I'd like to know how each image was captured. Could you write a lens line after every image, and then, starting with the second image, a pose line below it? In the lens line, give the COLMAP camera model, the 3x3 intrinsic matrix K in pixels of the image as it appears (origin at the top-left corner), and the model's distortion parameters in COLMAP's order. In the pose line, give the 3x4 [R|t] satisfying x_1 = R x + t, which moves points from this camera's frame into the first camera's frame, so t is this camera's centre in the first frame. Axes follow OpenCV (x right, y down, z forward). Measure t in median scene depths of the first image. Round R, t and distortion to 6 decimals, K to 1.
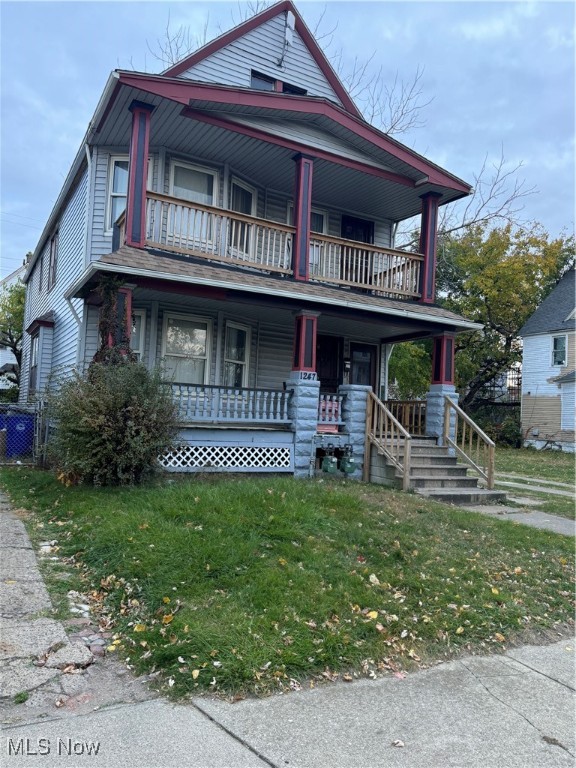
lens RADIAL K [[583.4, 0, 290.0], [0, 583.4, 392.0], [0, 0, 1]] dist [0.117472, -0.221339]
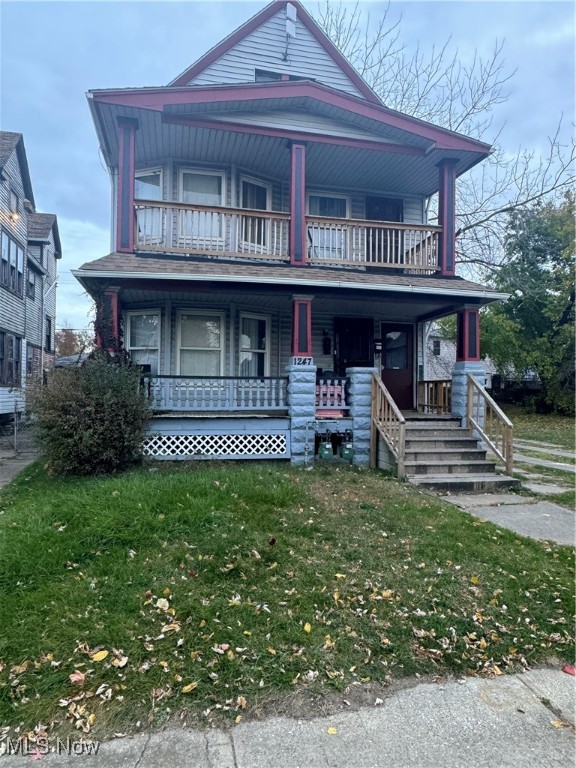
lens RADIAL K [[511.7, 0, 288.8], [0, 511.7, 384.6], [0, 0, 1]] dist [-0.002729, 0.001499]
pose [[0.958631, -0.043958, -0.281237, 0.243078], [0.049058, 0.998734, 0.011114, 0.000998], [0.280393, -0.024451, 0.959574, 0.157097]]
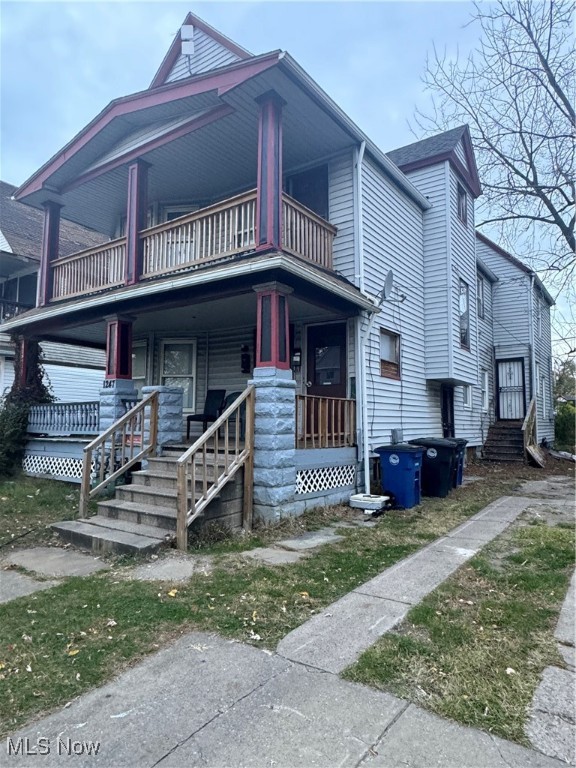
lens RADIAL K [[488.3, 0, 288.0], [0, 488.3, 384.0], [0, 0, 1]] dist [-0.017617, -0.001244]
pose [[0.431848, -0.118750, -0.894095, 0.833491], [0.055307, 0.992916, -0.105162, 0.069340], [0.900249, -0.004036, 0.435356, 0.892421]]
